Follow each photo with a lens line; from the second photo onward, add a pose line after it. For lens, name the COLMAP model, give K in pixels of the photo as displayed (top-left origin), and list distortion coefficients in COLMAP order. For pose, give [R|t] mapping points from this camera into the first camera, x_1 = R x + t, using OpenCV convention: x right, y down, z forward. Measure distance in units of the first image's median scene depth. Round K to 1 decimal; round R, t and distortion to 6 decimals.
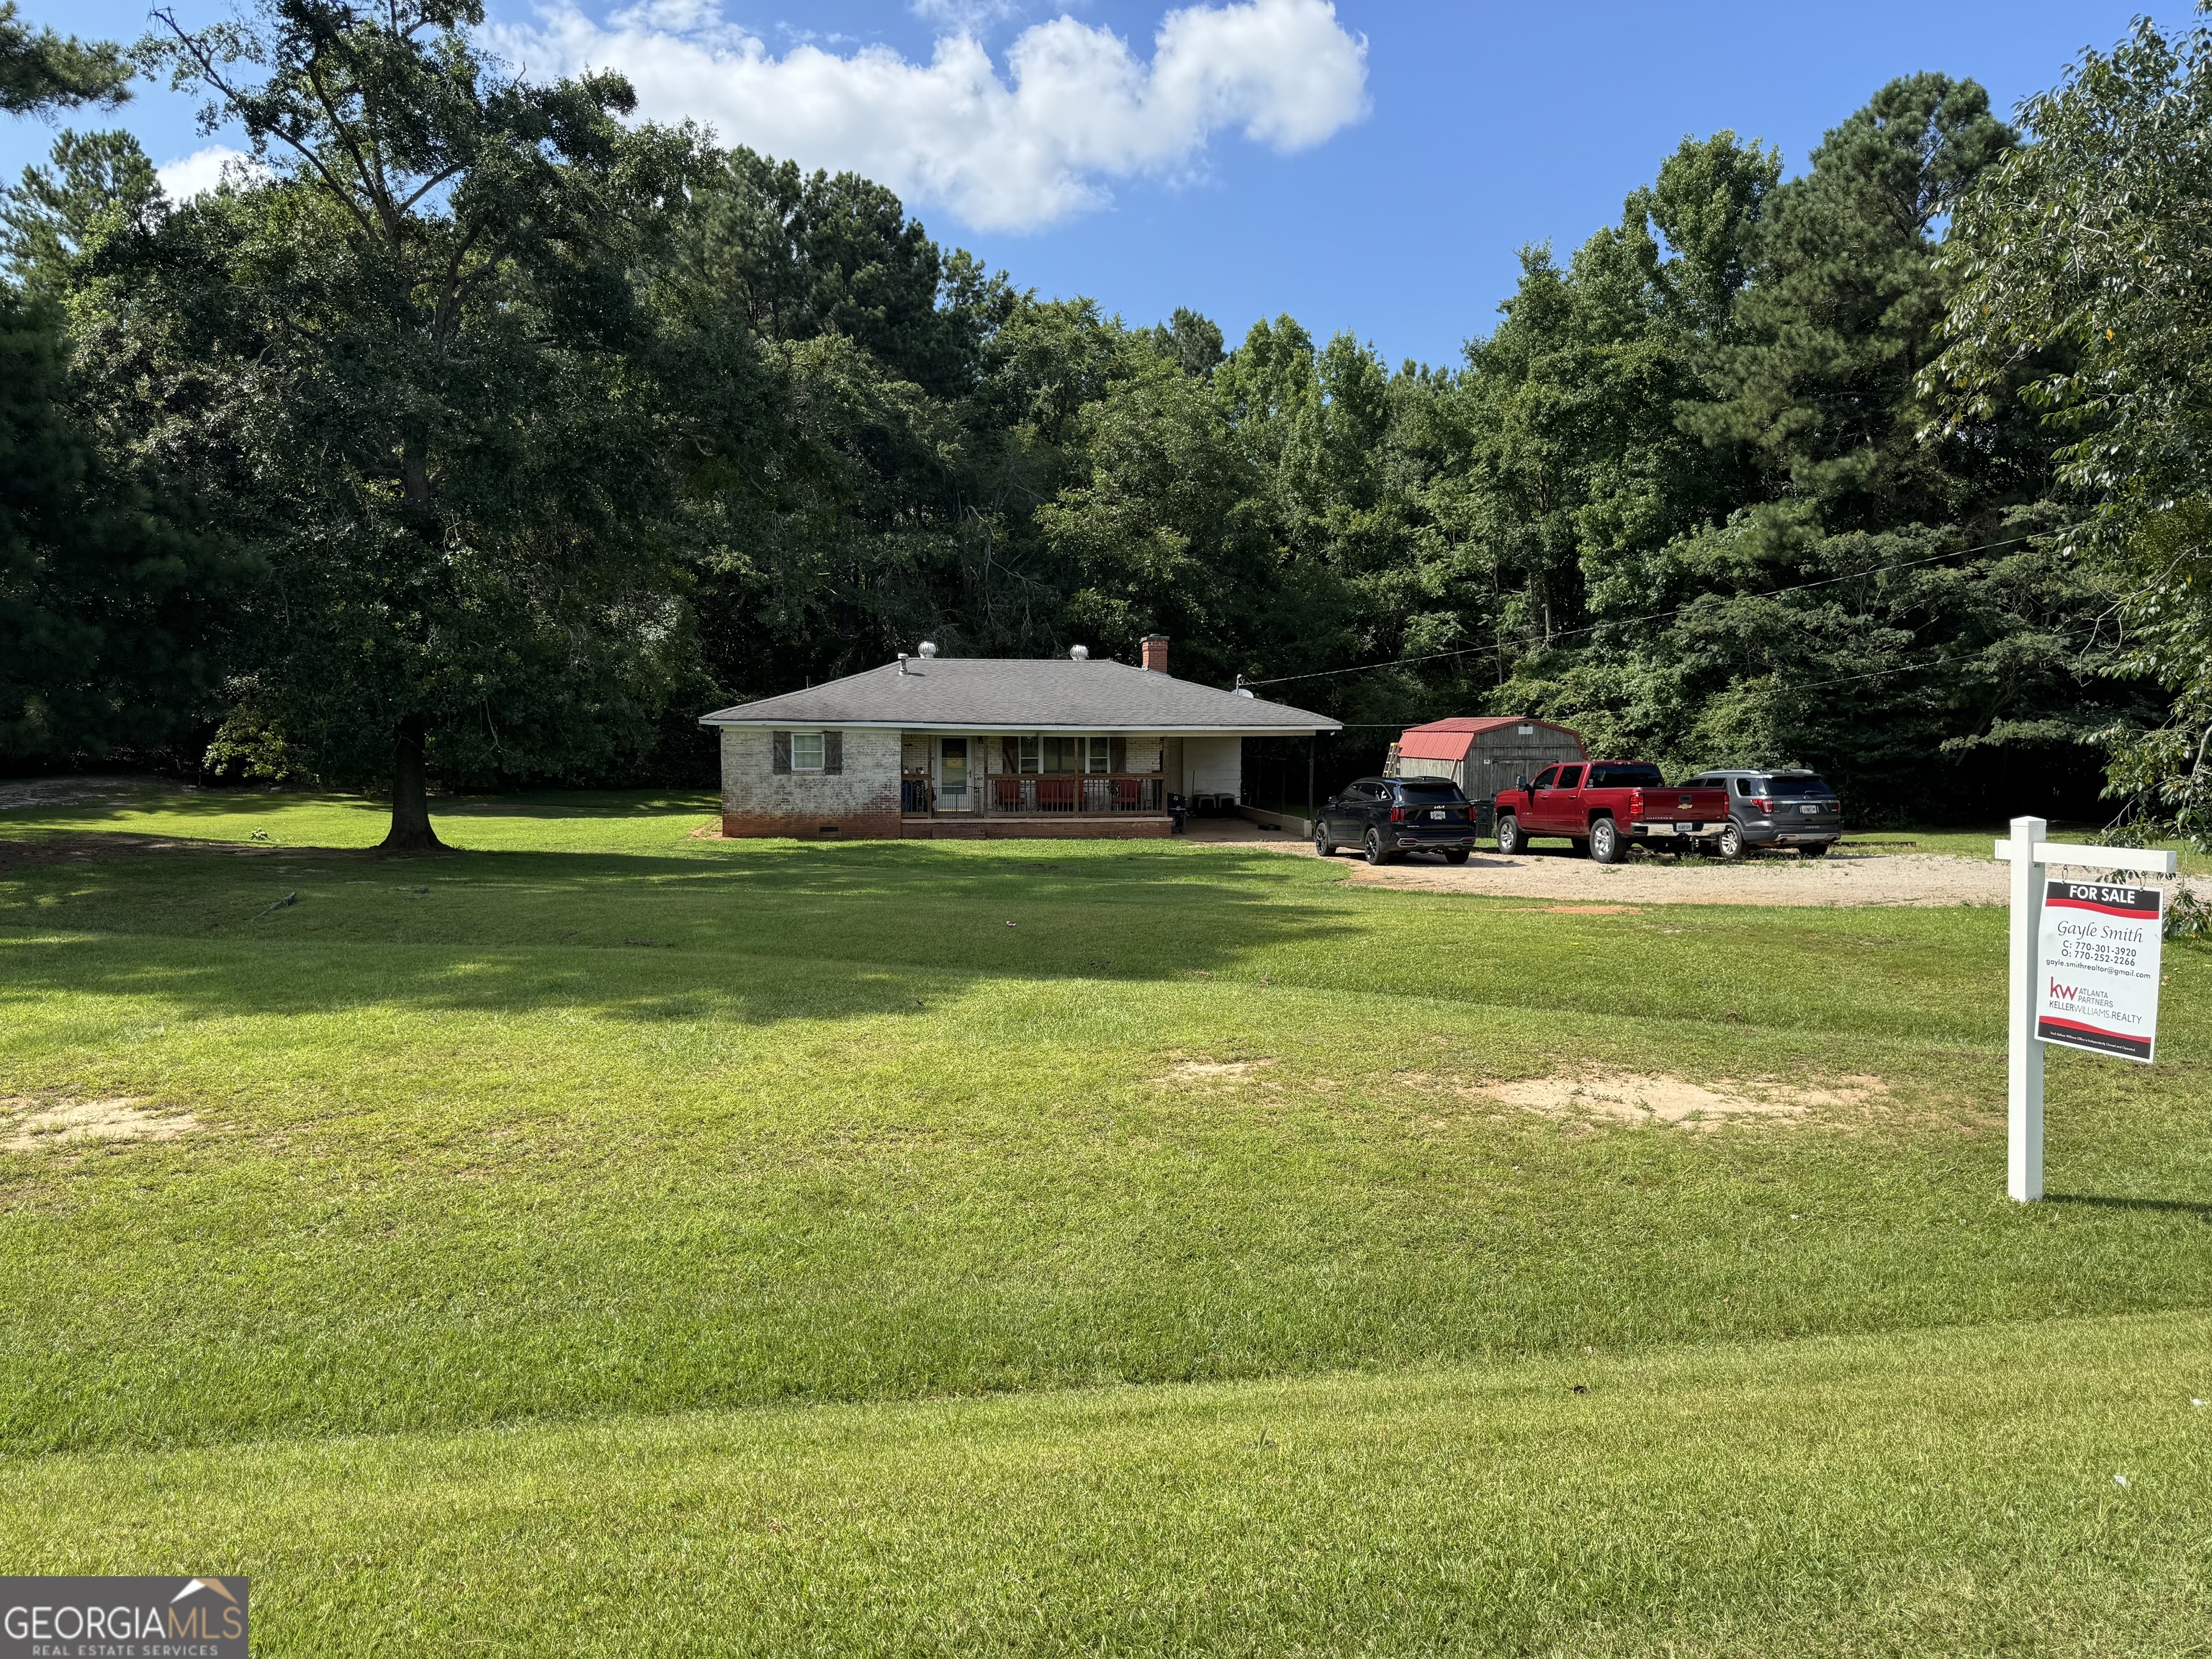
lens RADIAL K [[1570.4, 0, 1107.7], [0, 1570.4, 825.2], [0, 0, 1]] dist [0.005737, -0.001946]
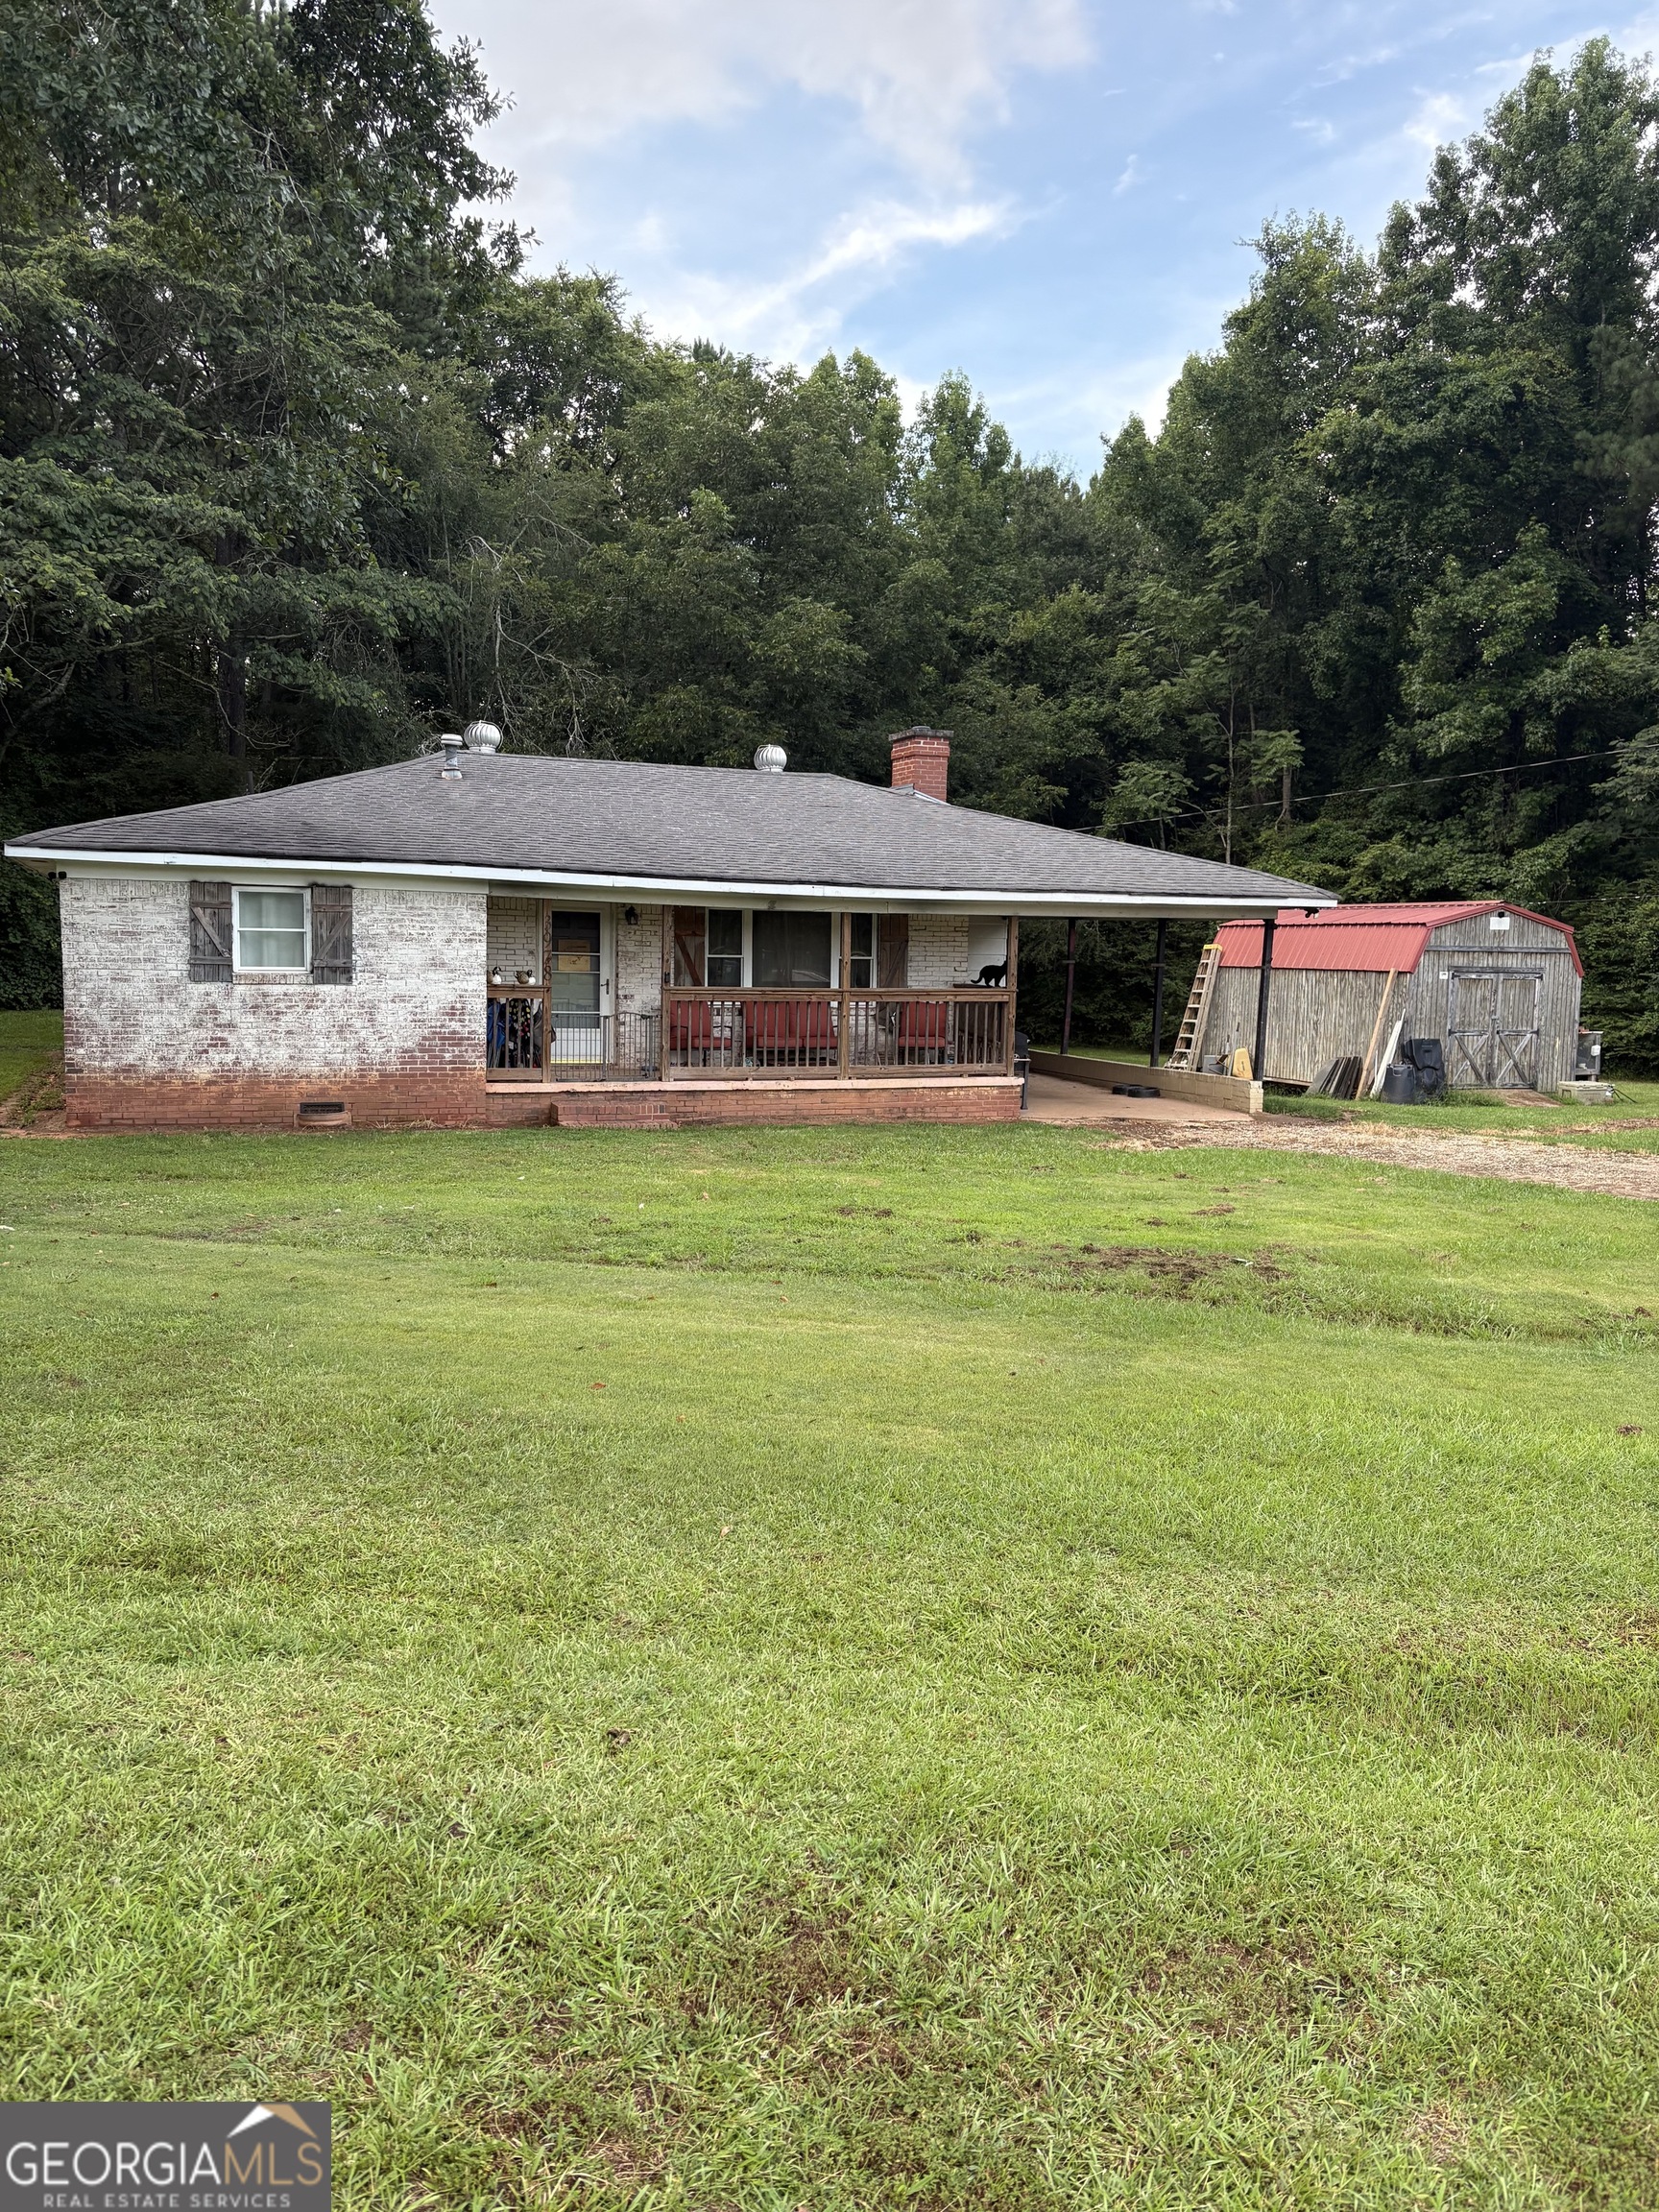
lens RADIAL K [[1695.6, 0, 824.4], [0, 1695.6, 1114.2], [0, 0, 1]] dist [0.003556, 0.000085]
pose [[0.978380, -0.005143, 0.206751, -0.128997], [-0.002559, 0.999313, 0.036970, -0.012717], [-0.206799, -0.036700, 0.977695, 0.471706]]
